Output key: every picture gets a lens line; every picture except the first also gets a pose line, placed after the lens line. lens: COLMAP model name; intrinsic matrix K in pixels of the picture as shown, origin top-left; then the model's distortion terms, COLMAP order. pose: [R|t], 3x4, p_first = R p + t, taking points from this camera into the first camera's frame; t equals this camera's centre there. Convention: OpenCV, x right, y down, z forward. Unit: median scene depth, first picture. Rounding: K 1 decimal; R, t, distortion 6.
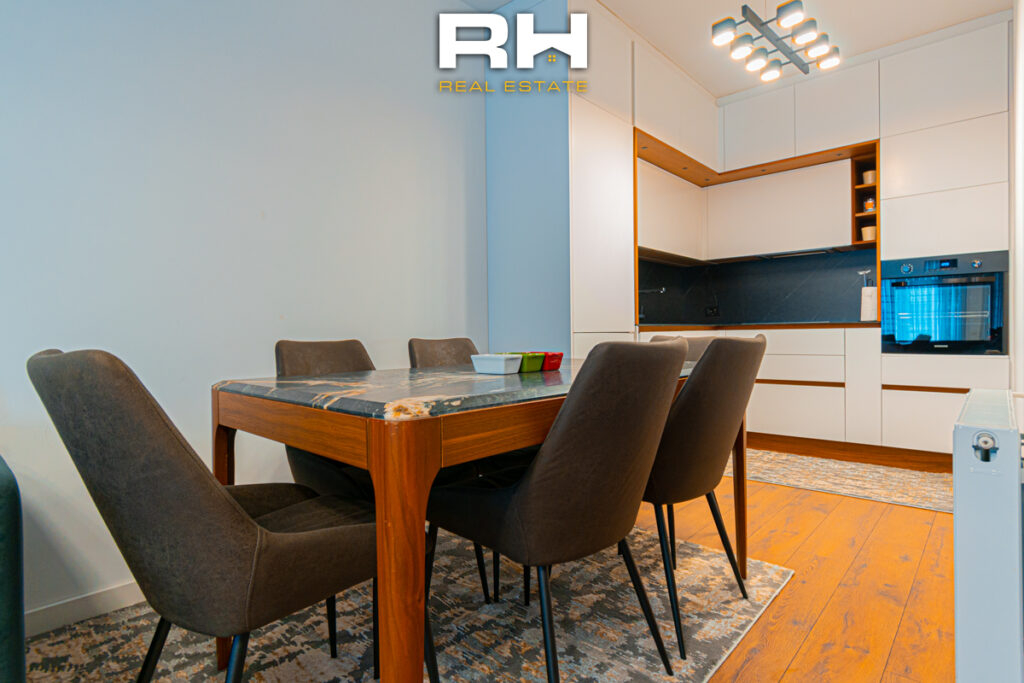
lens RADIAL K [[531.4, 0, 515.7], [0, 531.4, 341.5], [0, 0, 1]] dist [-0.021662, -0.000279]
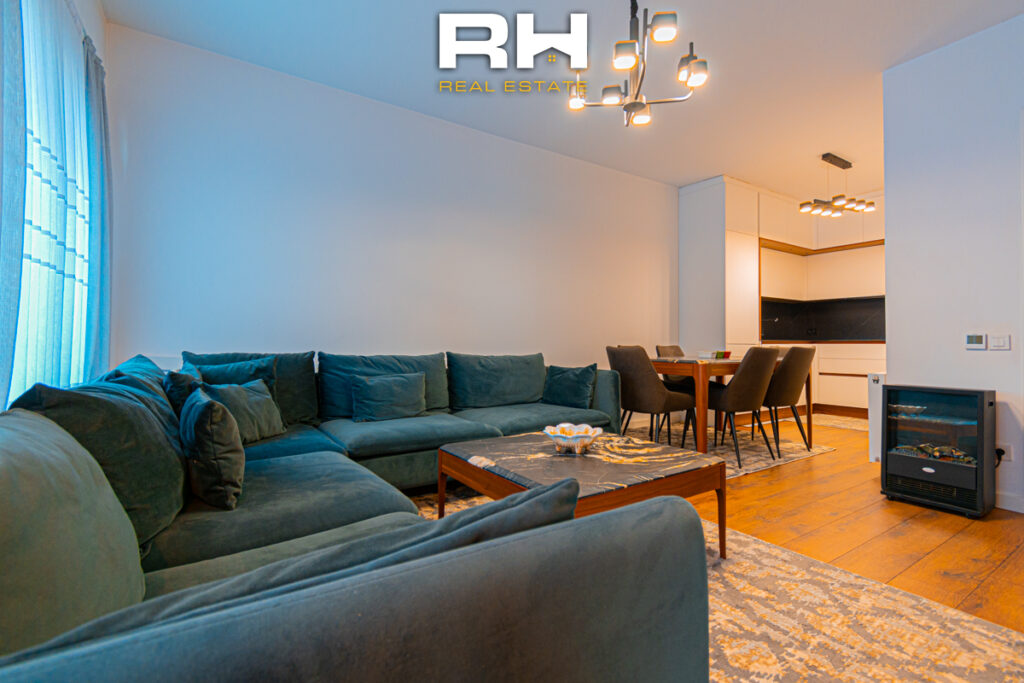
lens RADIAL K [[465.2, 0, 511.0], [0, 465.2, 335.0], [0, 0, 1]] dist [0.000732, -0.001054]
pose [[0.965893, 0.010014, -0.258746, -0.339343], [-0.016147, 0.999637, -0.021588, 0.006278], [0.258436, 0.025030, 0.965704, -1.401511]]
